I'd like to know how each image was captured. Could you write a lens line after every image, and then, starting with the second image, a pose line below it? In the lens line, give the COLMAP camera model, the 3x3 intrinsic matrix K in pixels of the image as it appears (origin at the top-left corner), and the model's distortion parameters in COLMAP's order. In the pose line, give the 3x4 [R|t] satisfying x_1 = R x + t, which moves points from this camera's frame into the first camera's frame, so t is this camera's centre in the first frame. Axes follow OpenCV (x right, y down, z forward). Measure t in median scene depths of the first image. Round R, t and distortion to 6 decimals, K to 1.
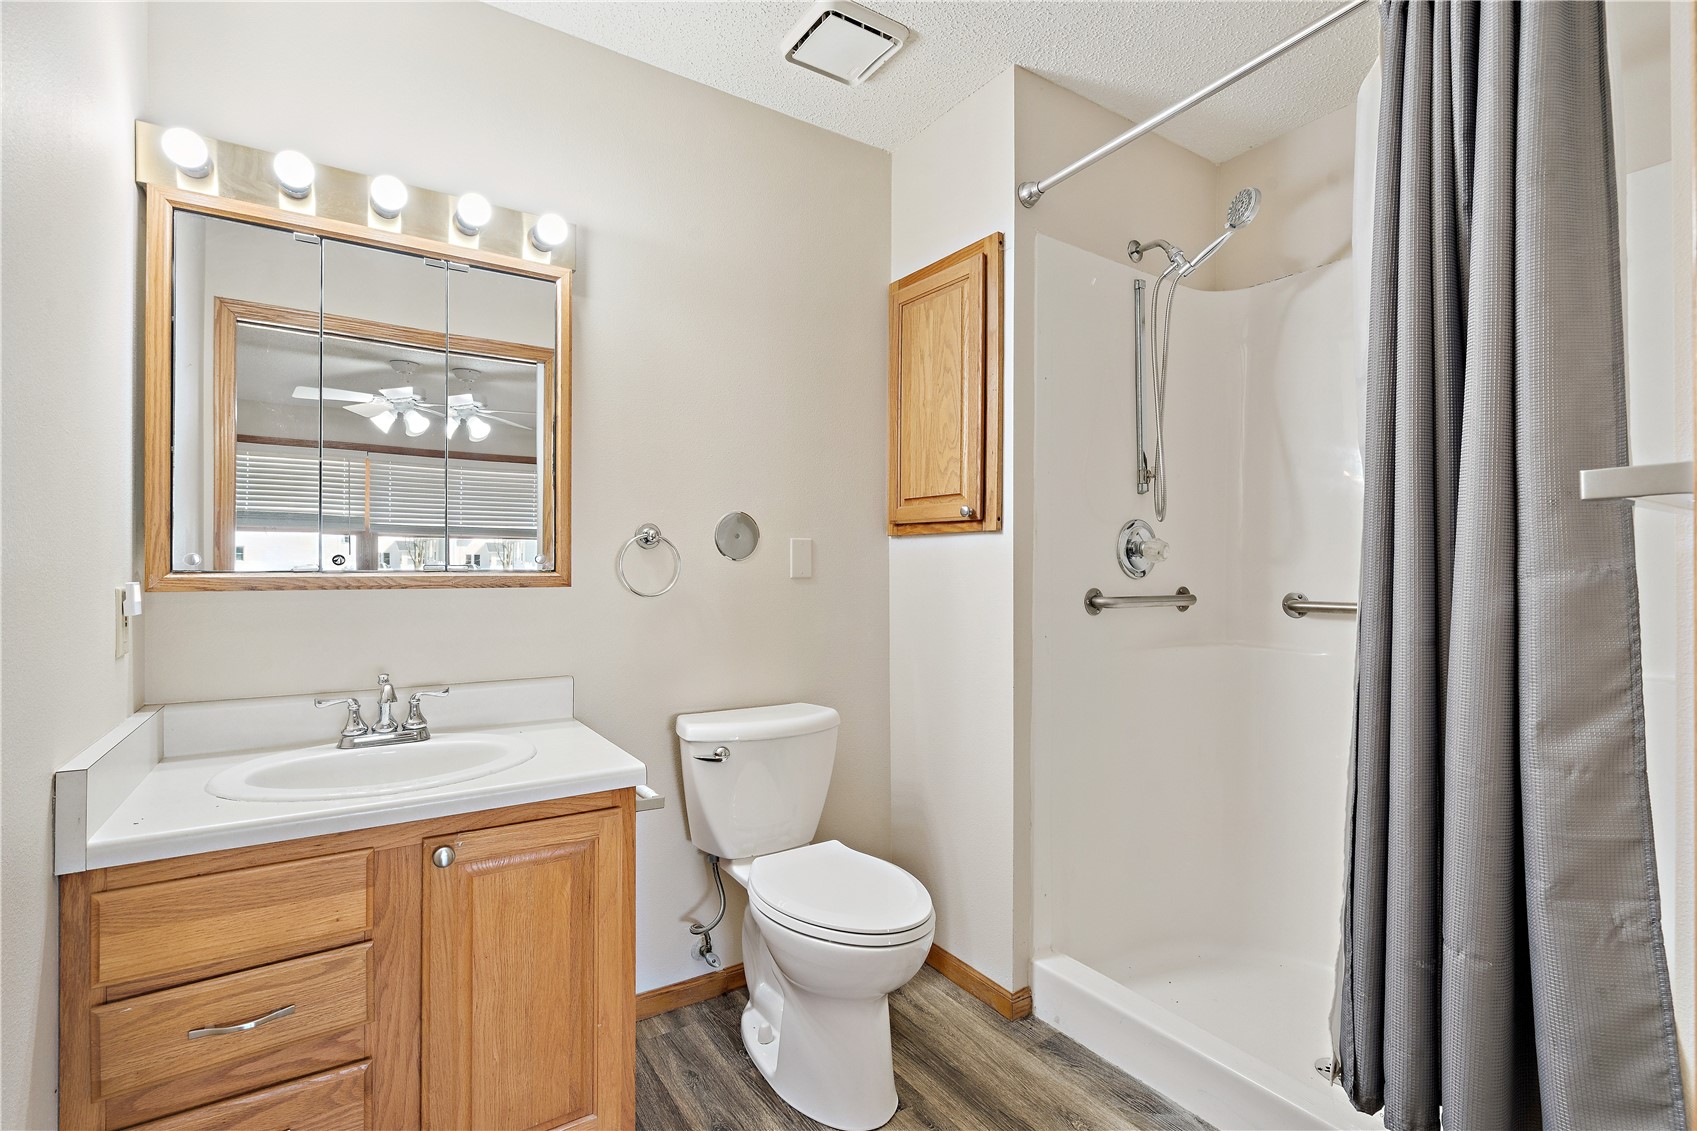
lens RADIAL K [[771.5, 0, 846.7], [0, 771.5, 565.6], [0, 0, 1]] dist [-0.000133, 0.001308]
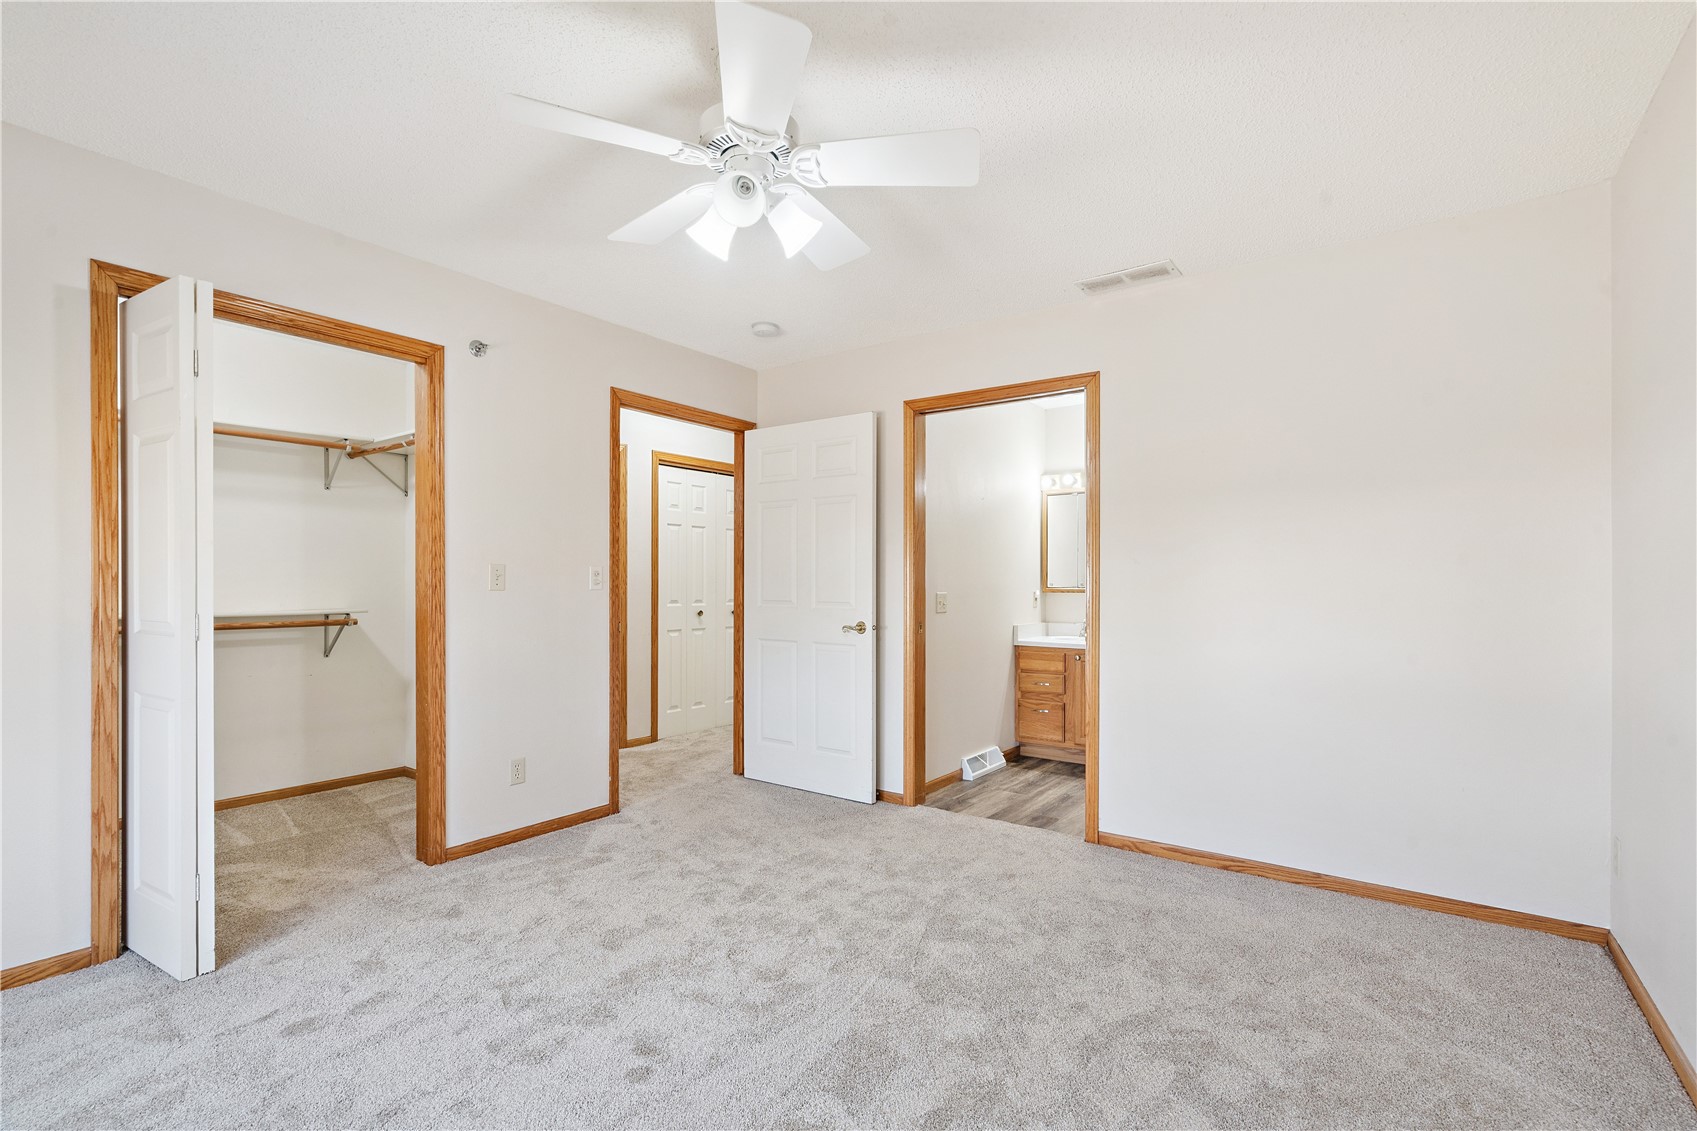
lens RADIAL K [[771.5, 0, 852.7], [0, 771.5, 573.9], [0, 0, 1]] dist [-0.000133, 0.001308]
pose [[0.354473, -0.003778, -0.935058, 3.100094], [-0.000779, 0.999990, -0.004336, -0.057102], [0.935066, 0.002265, 0.354467, -1.681491]]
